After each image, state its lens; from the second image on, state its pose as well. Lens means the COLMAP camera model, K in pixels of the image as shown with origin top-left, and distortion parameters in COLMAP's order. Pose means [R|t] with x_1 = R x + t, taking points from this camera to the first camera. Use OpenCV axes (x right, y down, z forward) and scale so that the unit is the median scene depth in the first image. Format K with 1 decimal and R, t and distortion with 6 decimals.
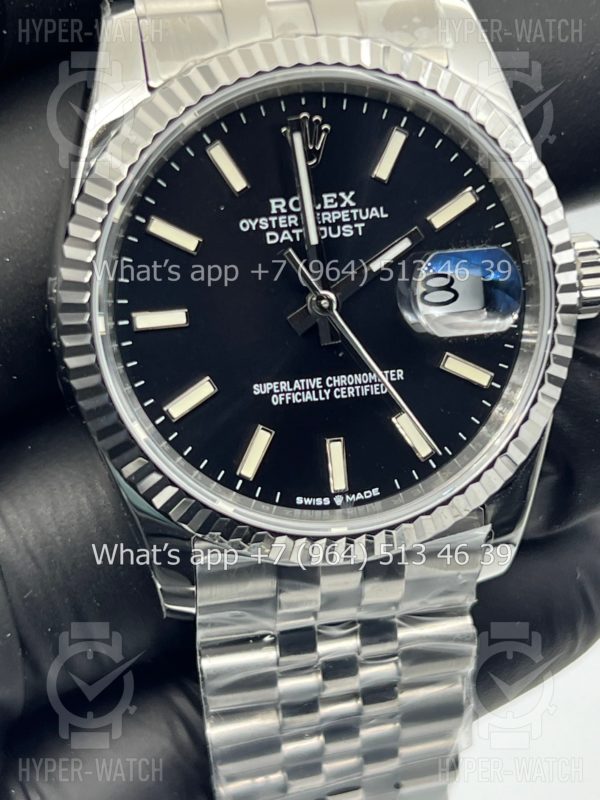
lens RADIAL K [[1915.3, 0, 314.9], [0, 1915.3, 403.1], [0, 0, 1]] dist [0.233842, 0.000000]
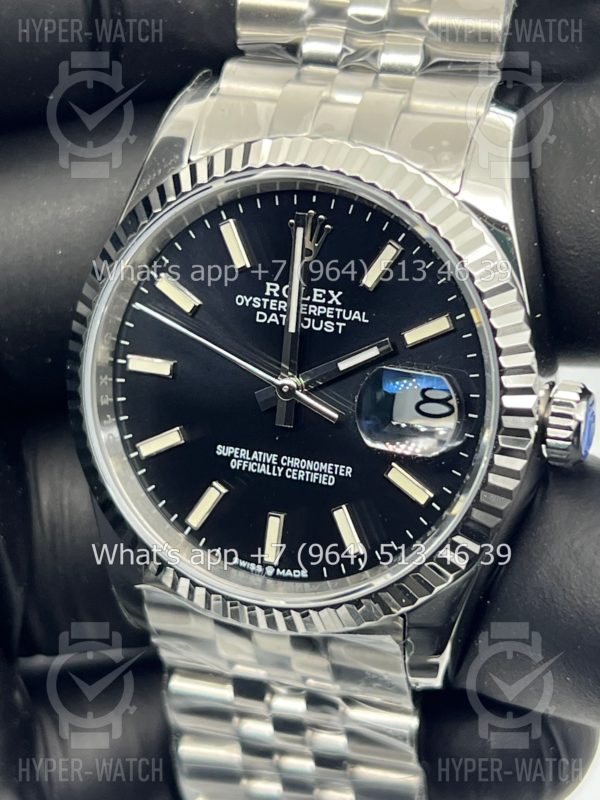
lens RADIAL K [[1915.3, 0, 300.4], [0, 1915.3, 406.8], [0, 0, 1]] dist [0.233842, 0.000000]
pose [[0.864902, 0.247017, -0.436951, 0.473238], [-0.237208, 0.968332, 0.077888, -0.125266], [0.442353, 0.036283, 0.896107, 0.052526]]
